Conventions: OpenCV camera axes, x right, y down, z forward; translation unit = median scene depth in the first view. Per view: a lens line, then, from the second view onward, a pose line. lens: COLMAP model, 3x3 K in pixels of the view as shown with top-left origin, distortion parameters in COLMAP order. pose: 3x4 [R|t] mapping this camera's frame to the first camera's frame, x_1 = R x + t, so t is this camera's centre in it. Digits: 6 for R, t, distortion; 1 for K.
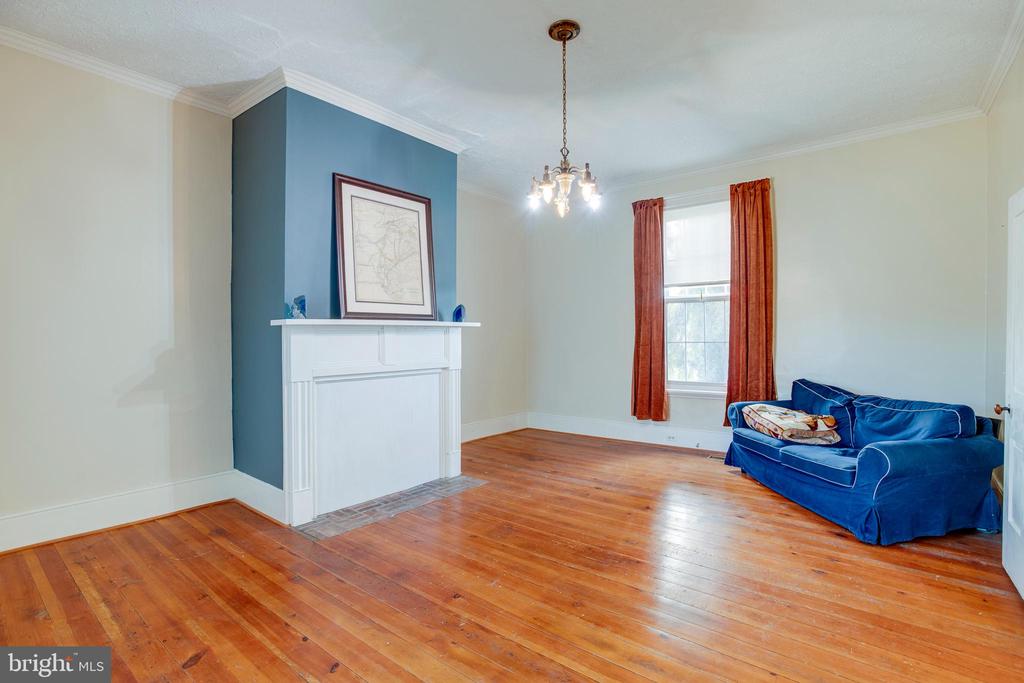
lens RADIAL K [[498.2, 0, 511.2], [0, 498.2, 338.3], [0, 0, 1]] dist [-0.060449, 0.027114]
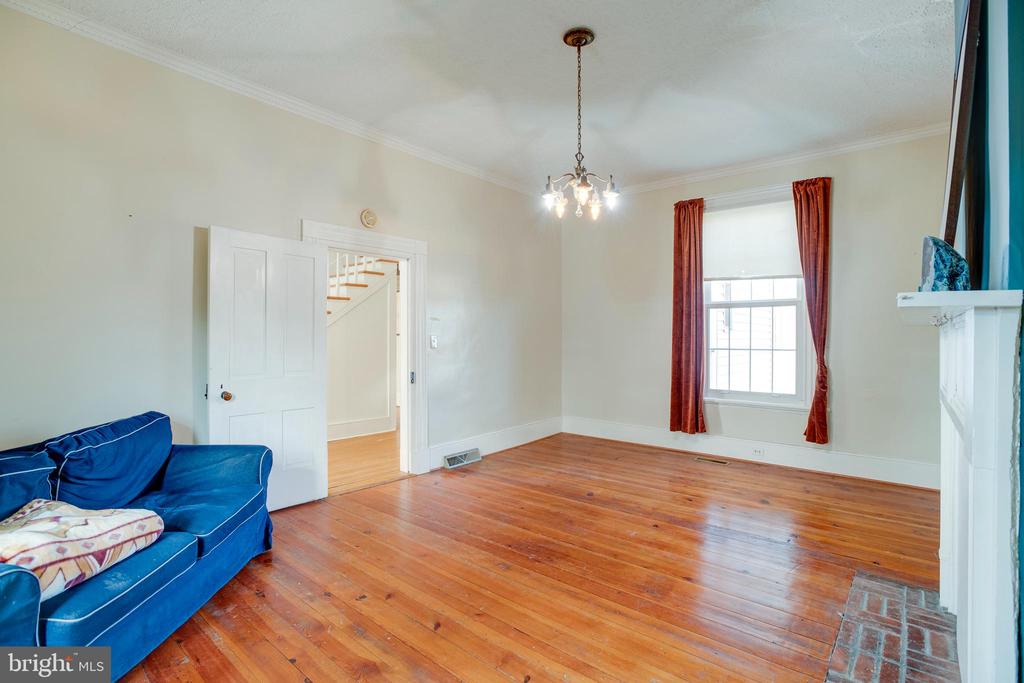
lens RADIAL K [[498.2, 0, 511.2], [0, 498.2, 338.3], [0, 0, 1]] dist [-0.060449, 0.027114]
pose [[-0.999636, -0.001707, 0.026924, 0.175116], [-0.001439, 0.999949, 0.009986, -0.012134], [-0.026939, 0.009944, -0.999588, 1.603408]]
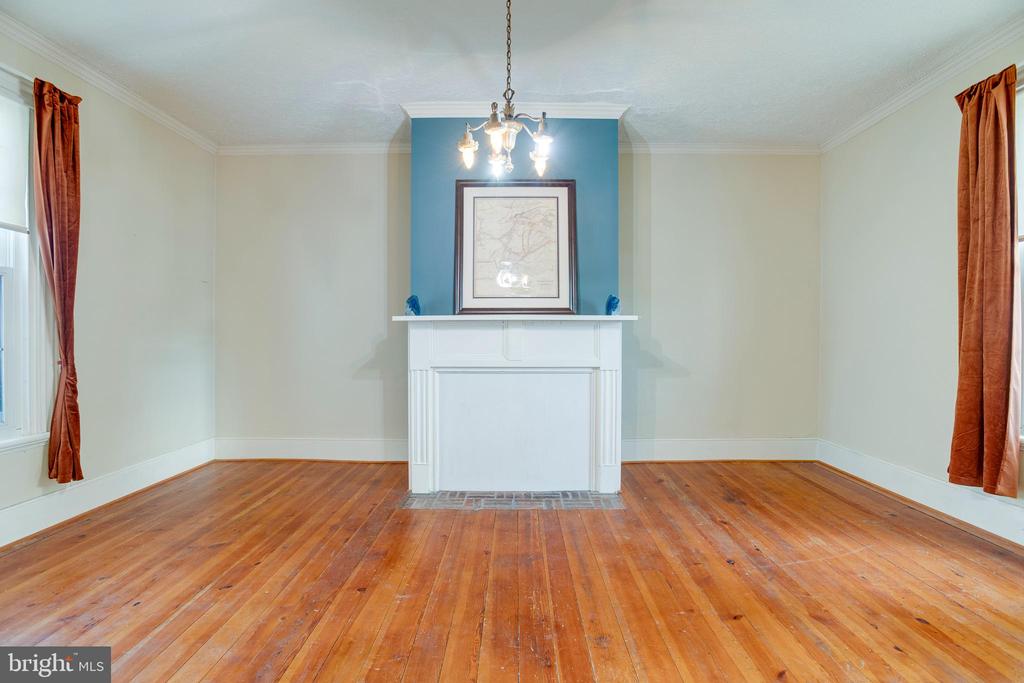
lens RADIAL K [[498.2, 0, 511.2], [0, 498.2, 338.3], [0, 0, 1]] dist [-0.060449, 0.027114]
pose [[0.618010, 0.017208, -0.785982, 0.575286], [-0.008987, 0.999850, 0.014824, -0.004919], [0.786119, -0.002098, 0.618072, 0.416968]]
